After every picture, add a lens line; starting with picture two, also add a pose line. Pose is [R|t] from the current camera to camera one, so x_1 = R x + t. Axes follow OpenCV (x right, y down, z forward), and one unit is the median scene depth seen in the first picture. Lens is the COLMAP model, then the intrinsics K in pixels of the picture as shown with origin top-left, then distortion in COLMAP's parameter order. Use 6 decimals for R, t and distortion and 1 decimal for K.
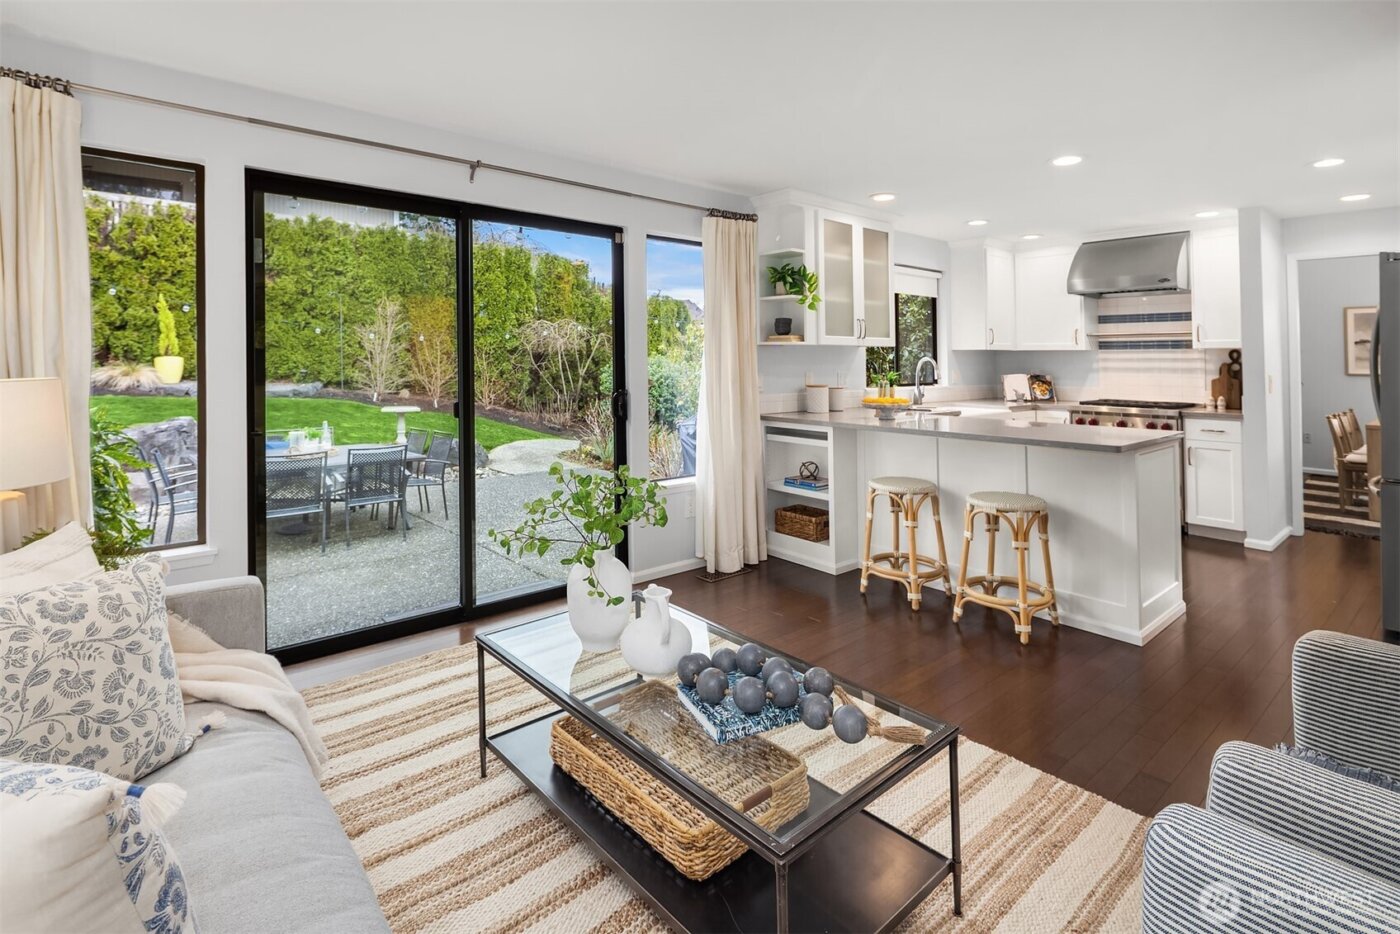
lens RADIAL K [[677.5, 0, 687.4], [0, 677.5, 347.3], [0, 0, 1]] dist [0.001640, 0.000014]
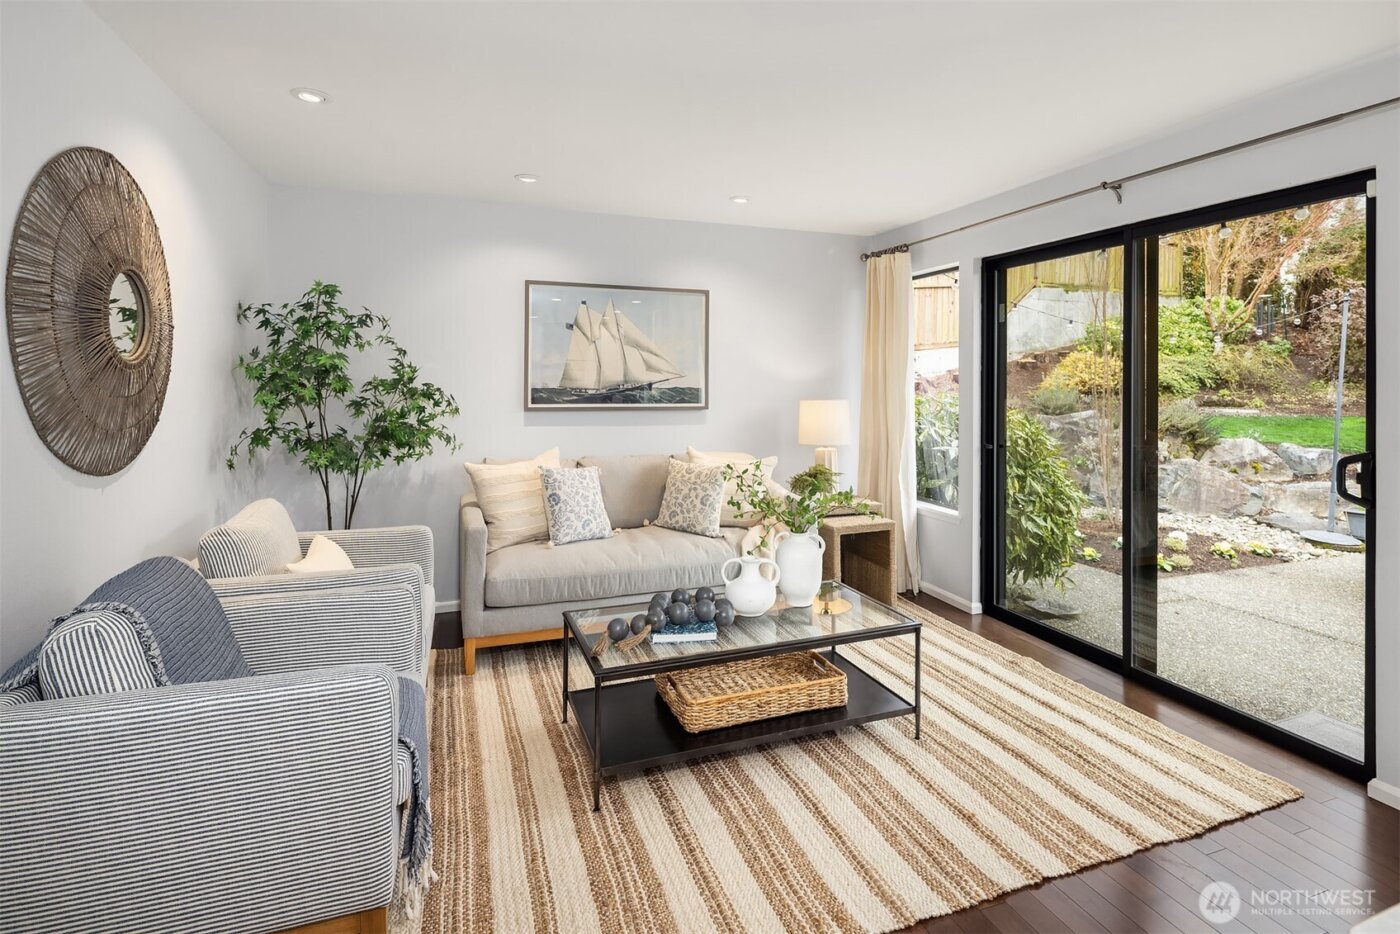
lens RADIAL K [[679.3, 0, 701.8], [0, 679.3, 374.8], [0, 0, 1]] dist [0.002551, -0.005428]
pose [[-0.347794, -0.012787, -0.937484, 0.428244], [0.012226, 0.999760, -0.018172, 0.000117], [0.937491, -0.017782, -0.347555, 0.449725]]
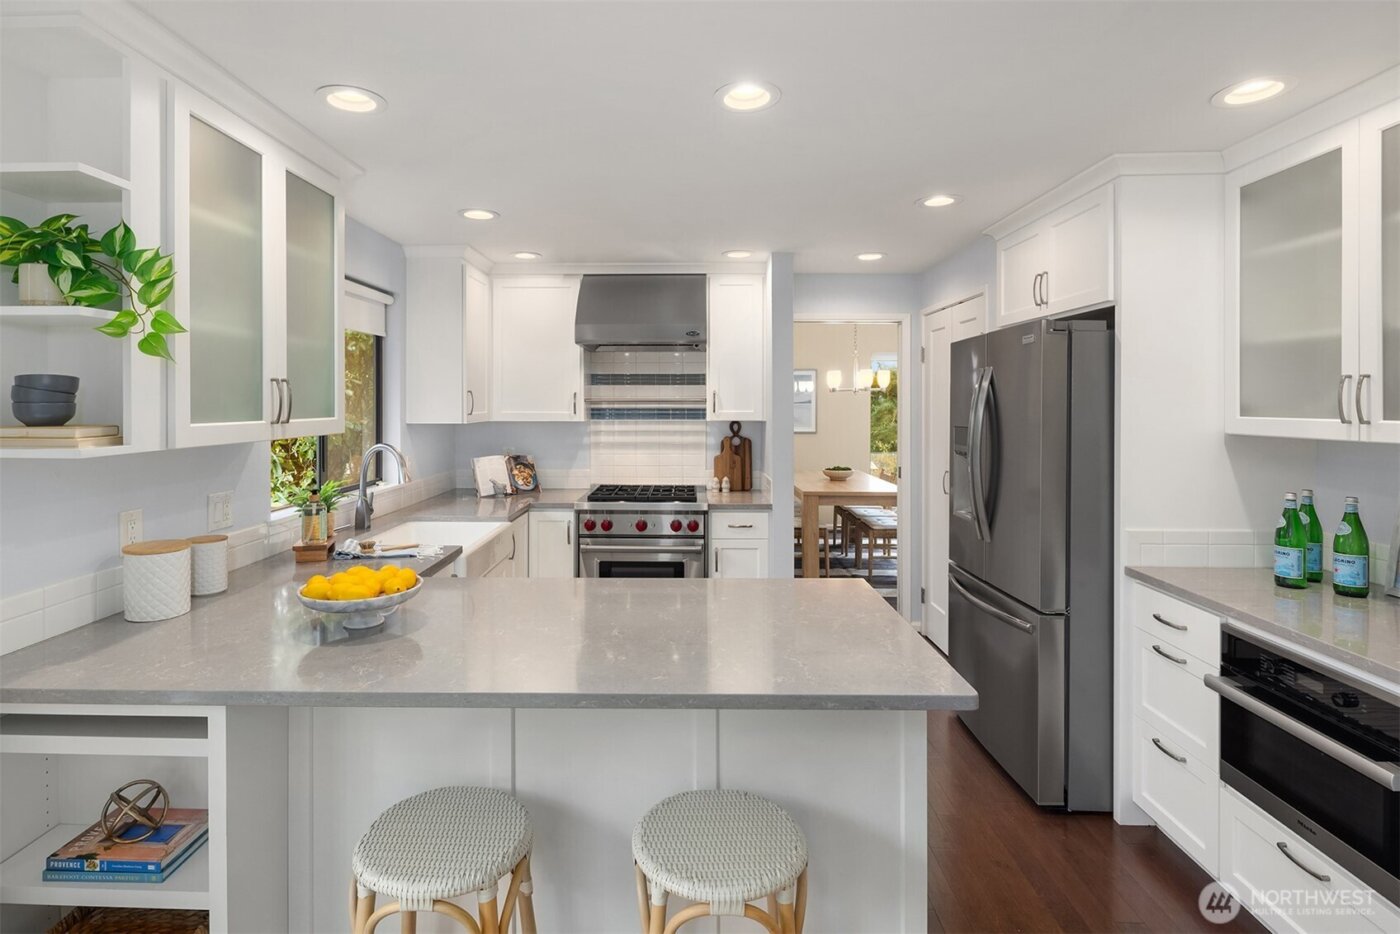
lens RADIAL K [[725.6, 0, 657.9], [0, 725.6, 391.1], [0, 0, 1]] dist [-0.000616, -0.000552]
pose [[0.670423, 0.006537, 0.741950, 0.060599], [-0.010203, 0.999948, 0.000410, -0.029318], [-0.741909, -0.007845, 0.670455, 0.414069]]
